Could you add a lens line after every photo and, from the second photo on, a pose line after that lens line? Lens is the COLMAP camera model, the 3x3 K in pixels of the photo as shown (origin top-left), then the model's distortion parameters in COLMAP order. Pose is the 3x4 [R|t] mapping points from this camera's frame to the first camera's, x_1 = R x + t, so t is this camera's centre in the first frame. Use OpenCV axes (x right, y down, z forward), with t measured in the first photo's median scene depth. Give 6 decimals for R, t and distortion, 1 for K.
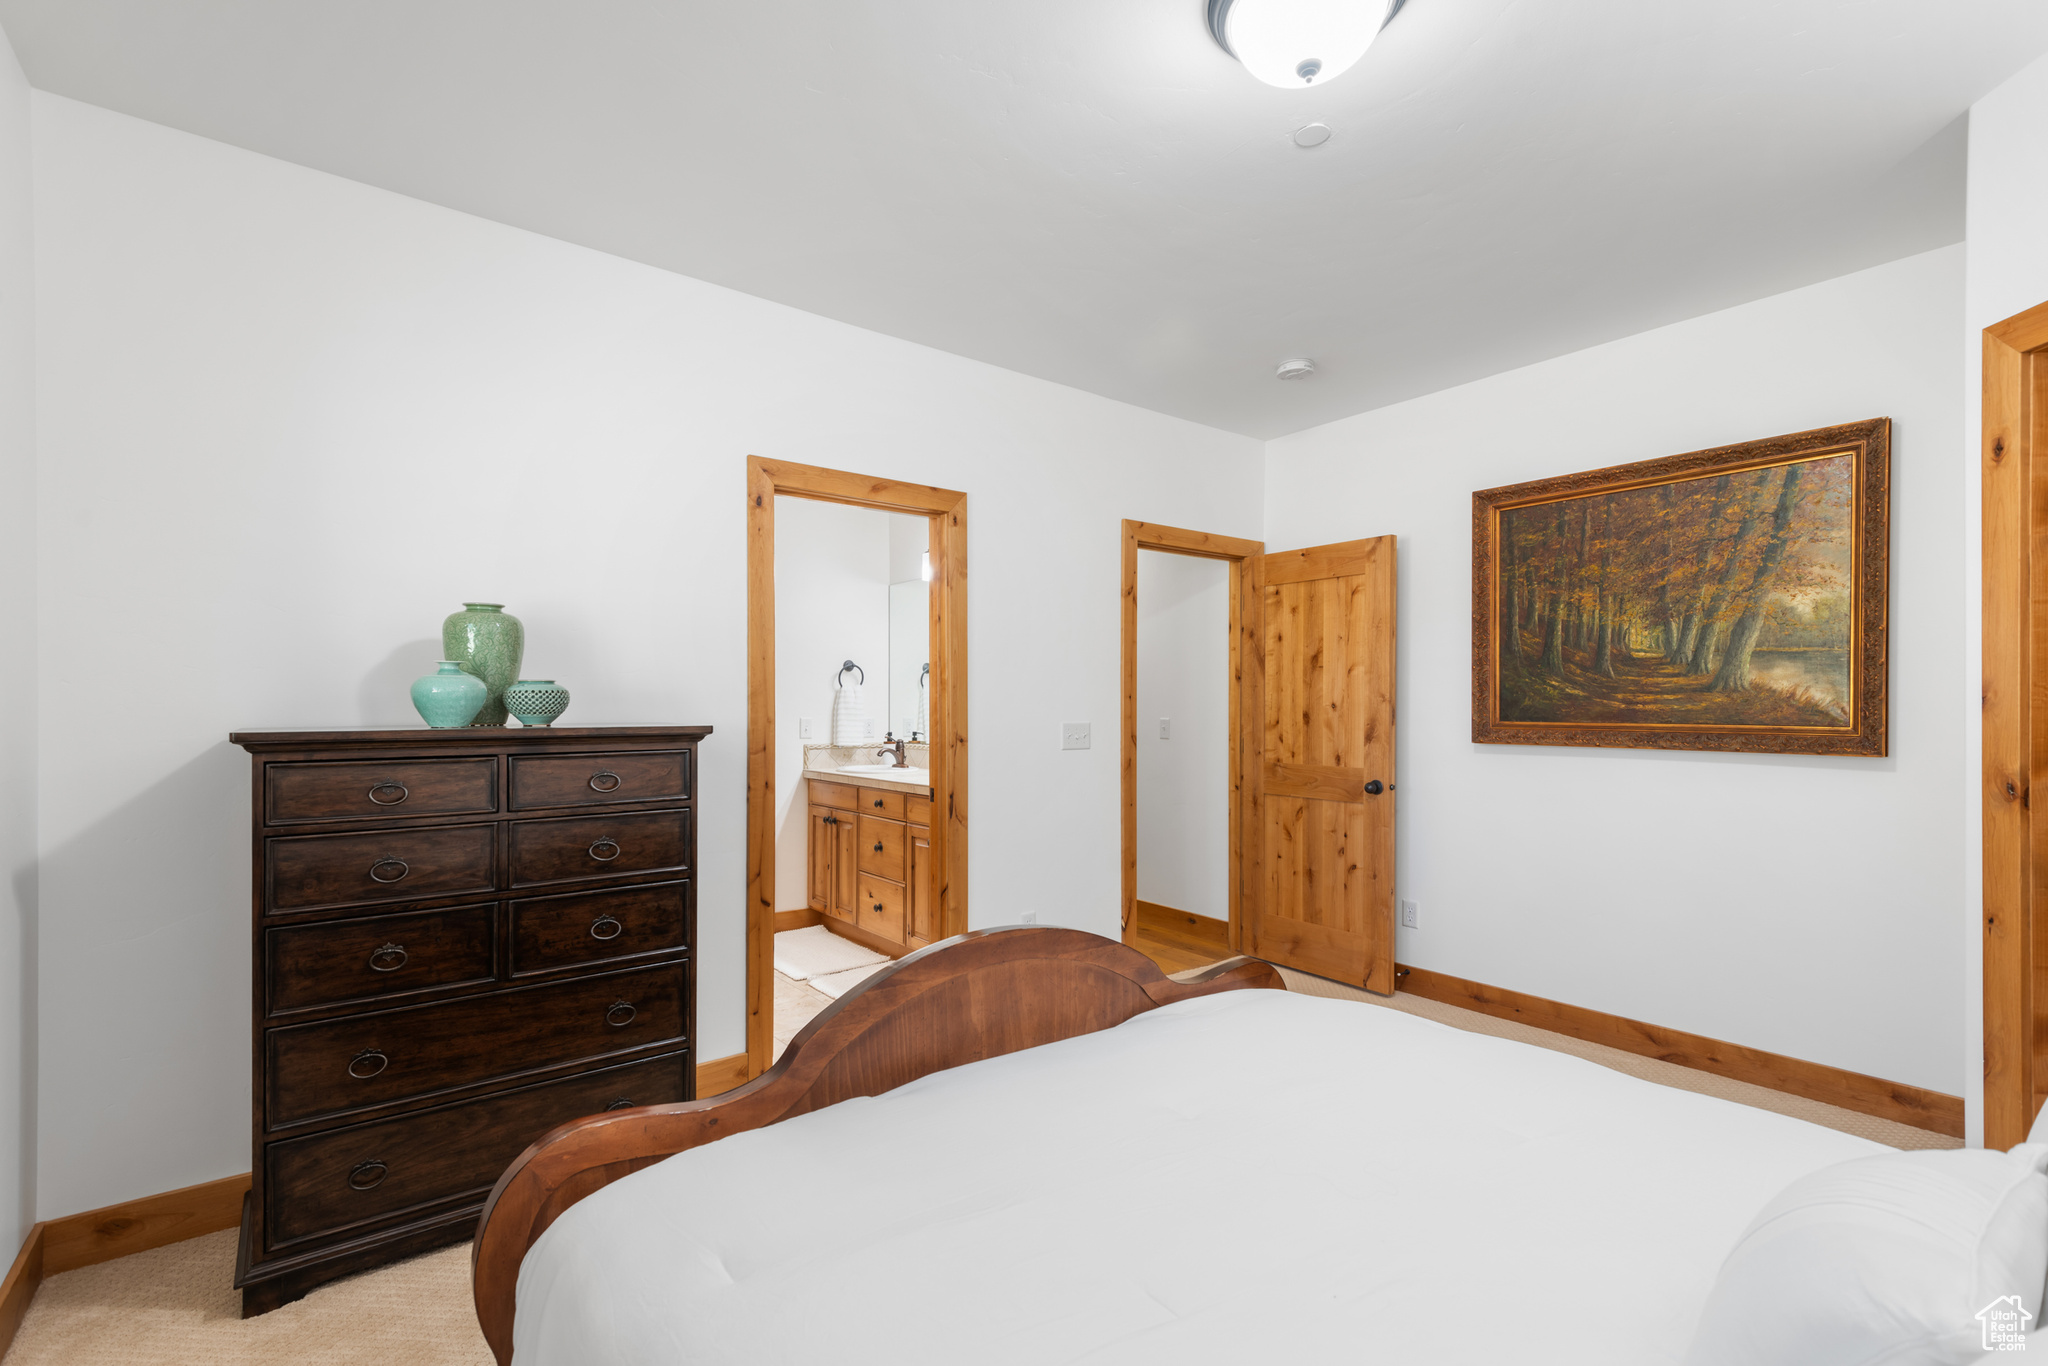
lens RADIAL K [[924.9, 0, 1022.8], [0, 924.9, 701.4], [0, 0, 1]] dist [0.001107, 0.000031]
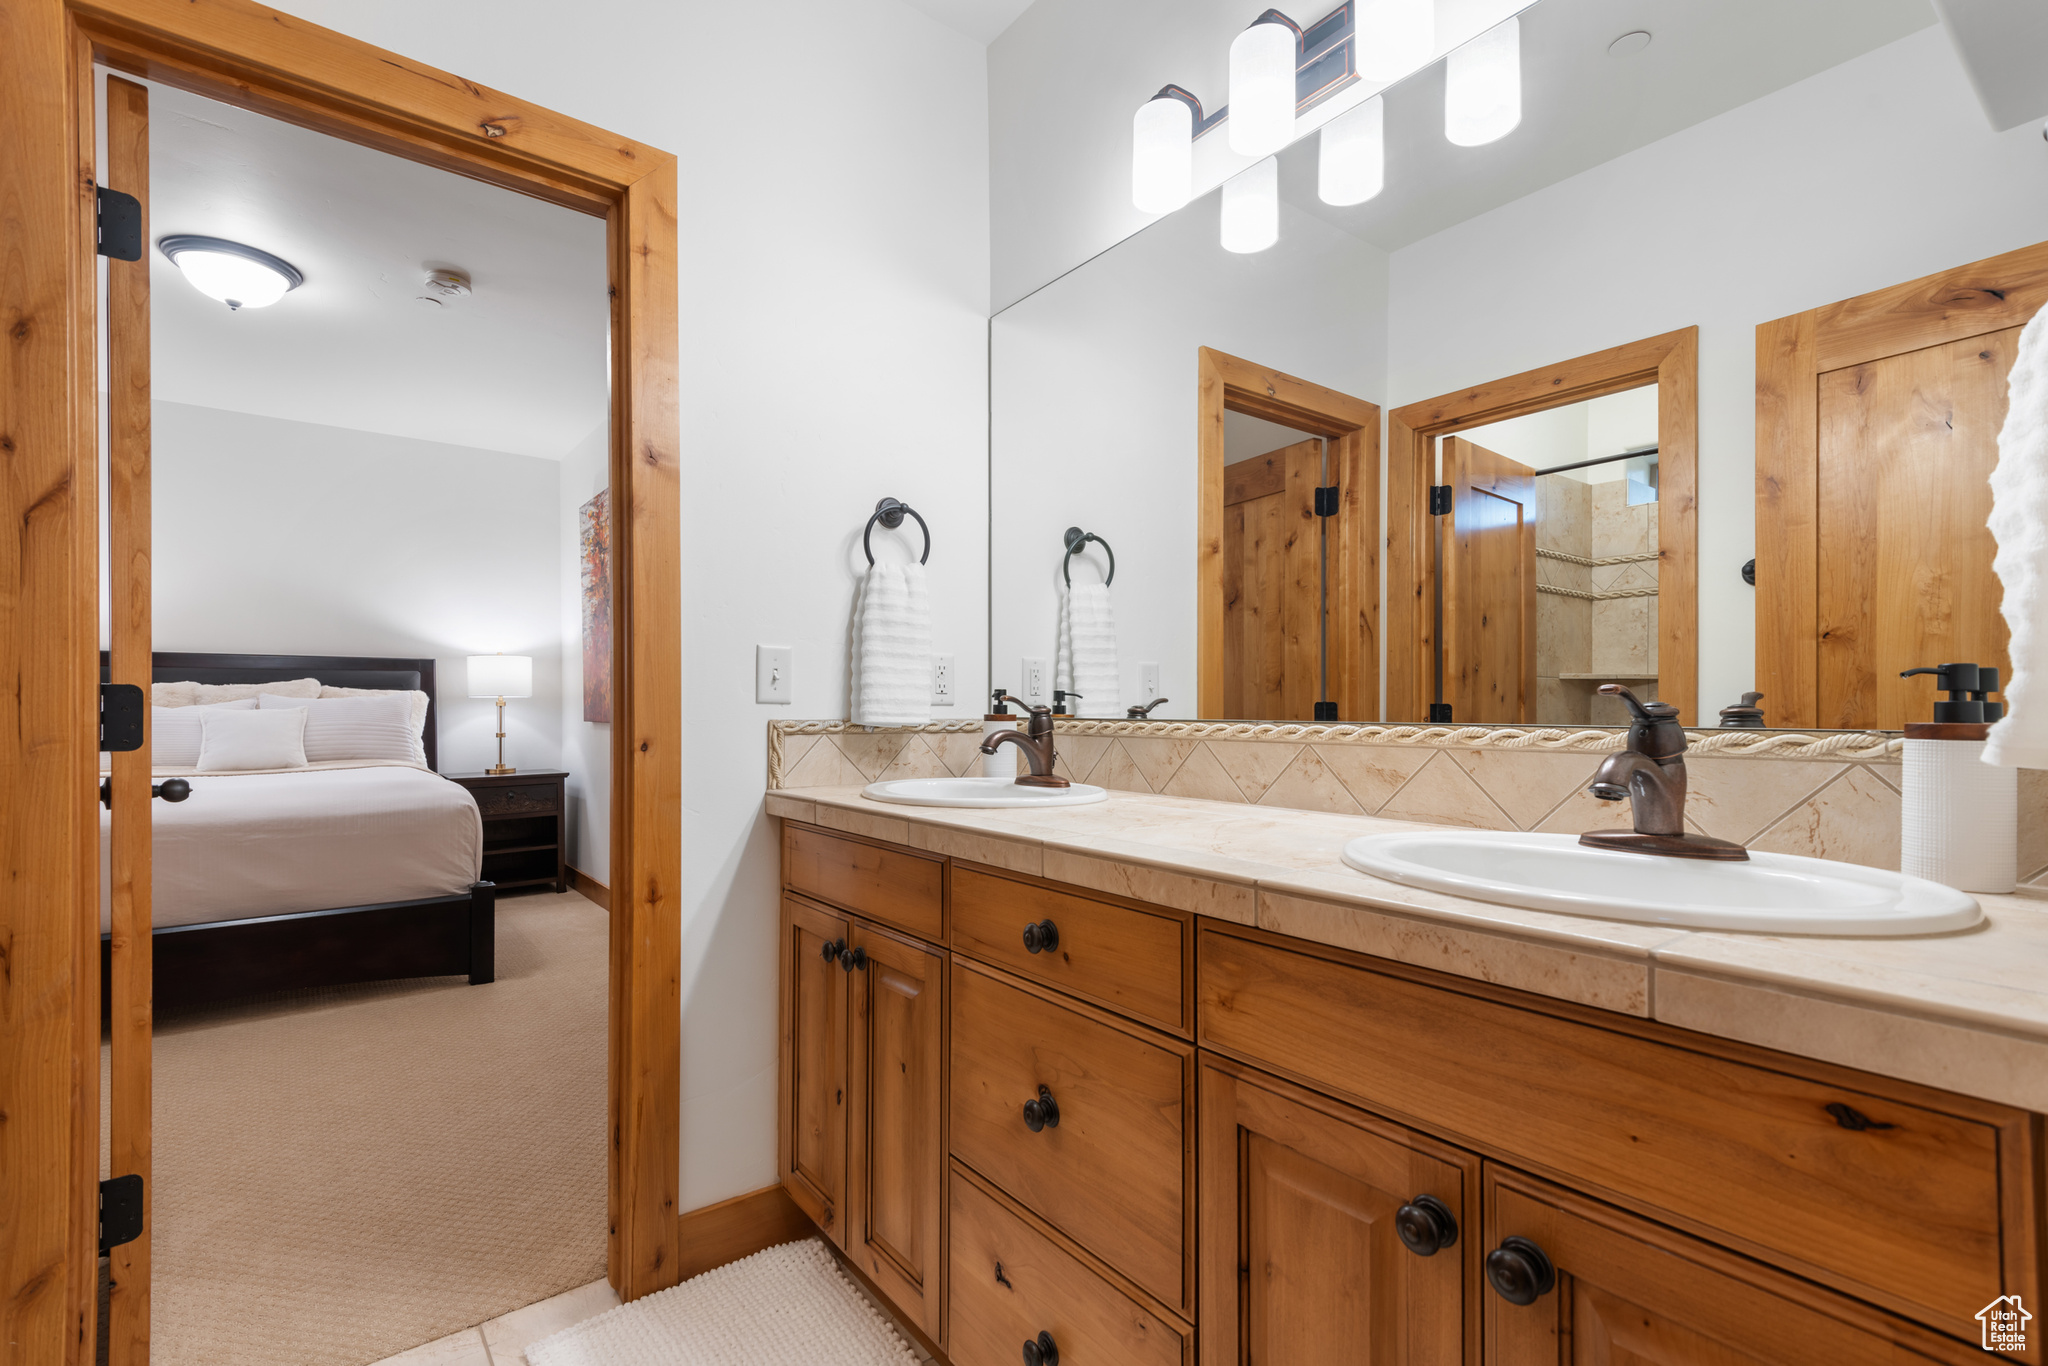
lens RADIAL K [[924.9, 0, 1022.8], [0, 924.9, 701.4], [0, 0, 1]] dist [0.001107, 0.000031]
pose [[0.999999, -0.000960, 0.001239, -0.143272], [0.000958, 0.999999, 0.001077, 0.040003], [-0.001240, -0.001076, 0.999999, 0.662834]]
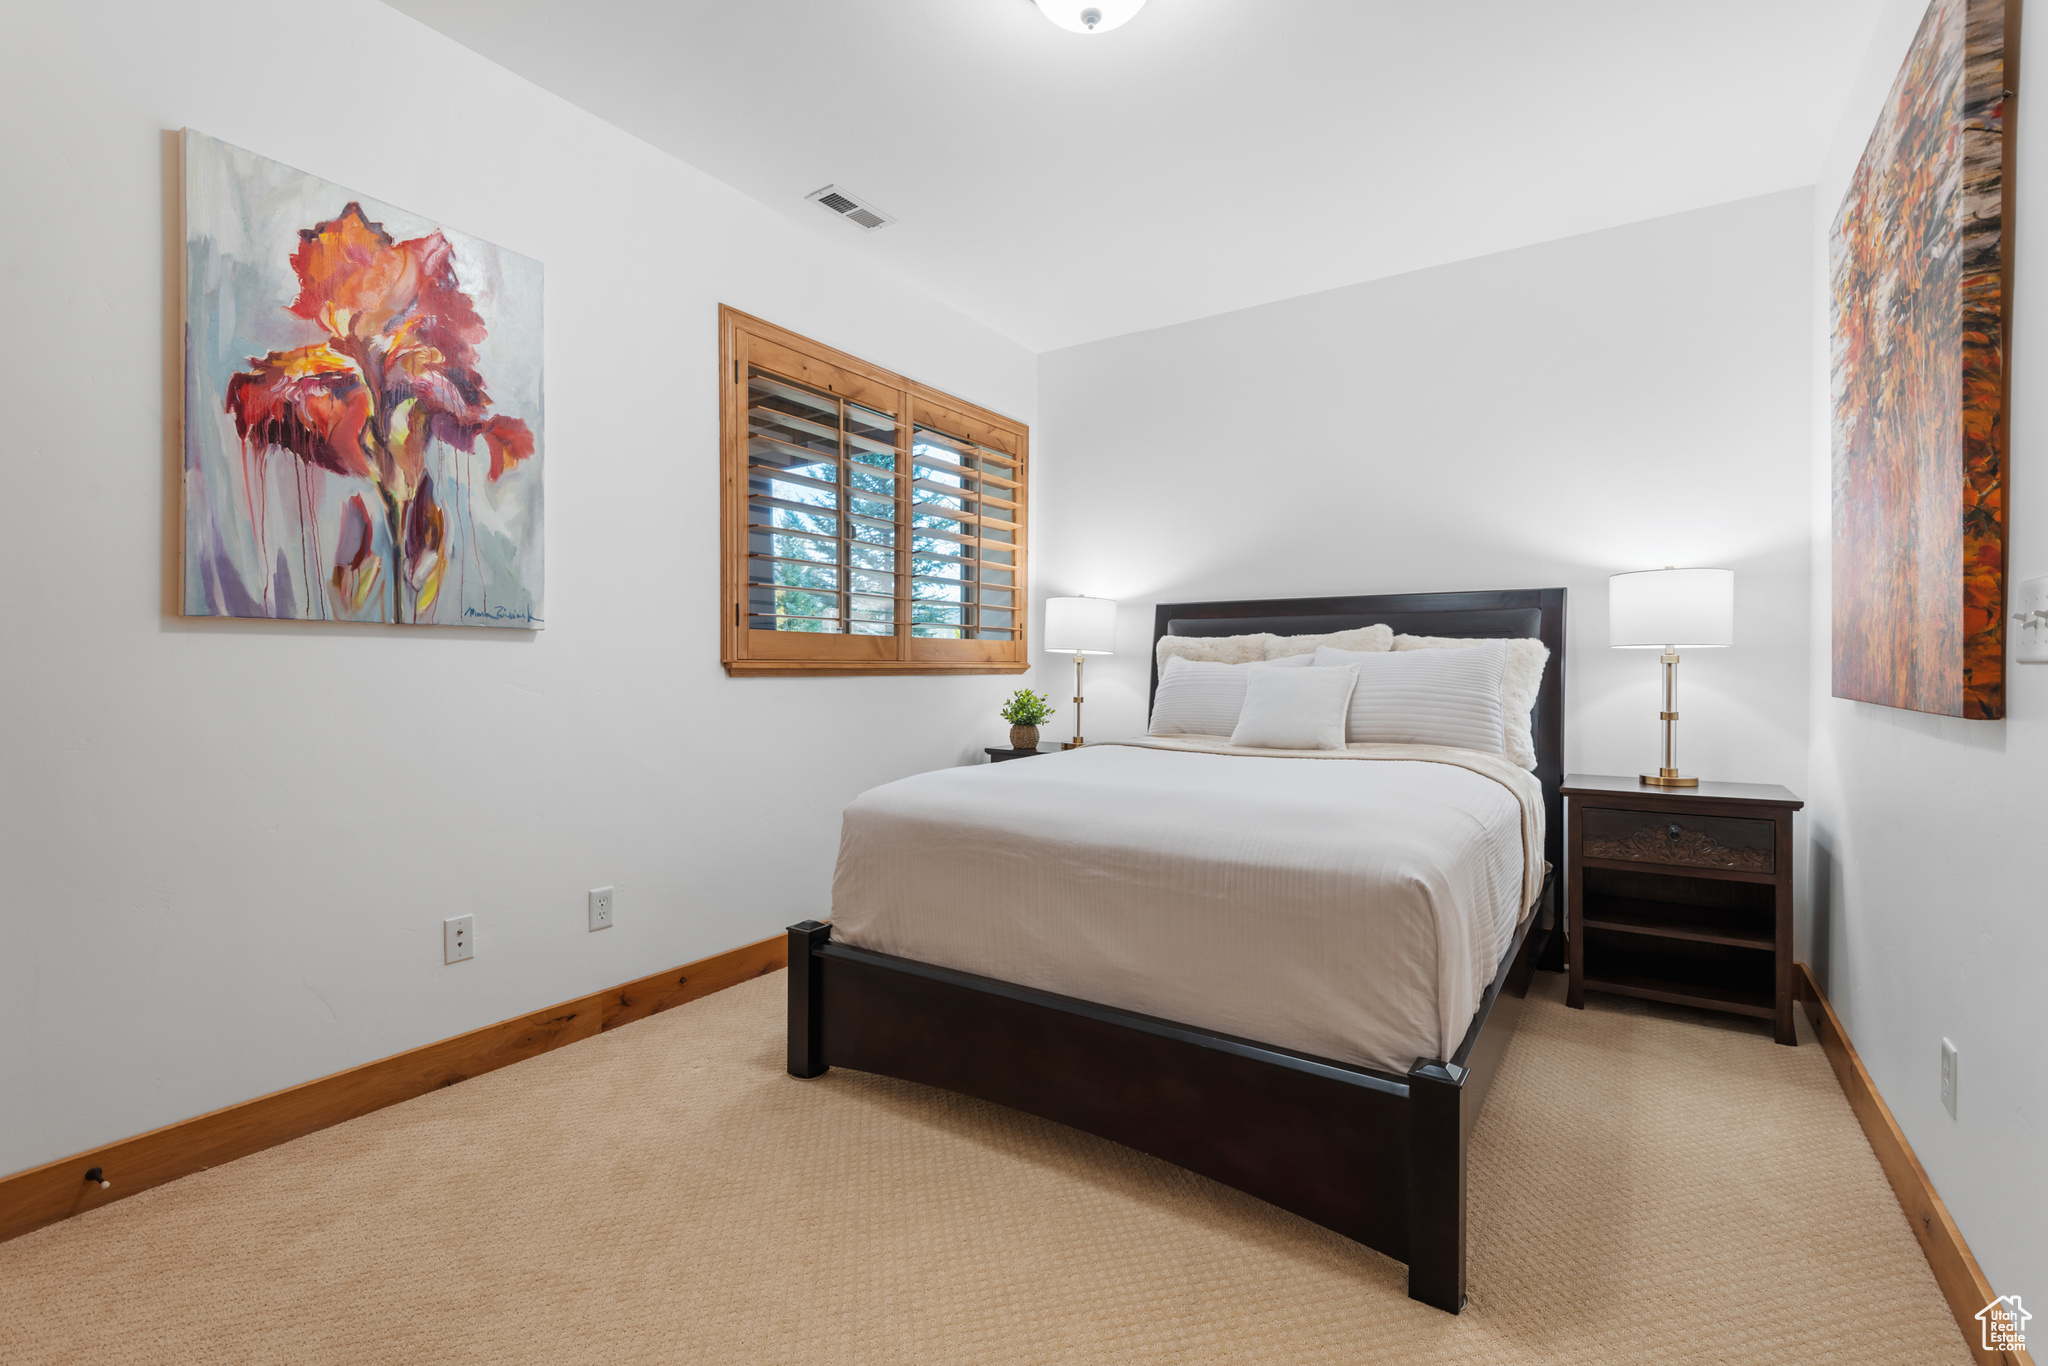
lens RADIAL K [[930.9, 0, 1026.3], [0, 930.9, 671.7], [0, 0, 1]] dist [0.002648, 0.000164]
pose [[0.320909, 0.009255, -0.947065, -0.193801], [-0.002375, 0.999957, 0.008967, 0.041881], [0.947107, -0.000629, 0.320917, 0.808431]]
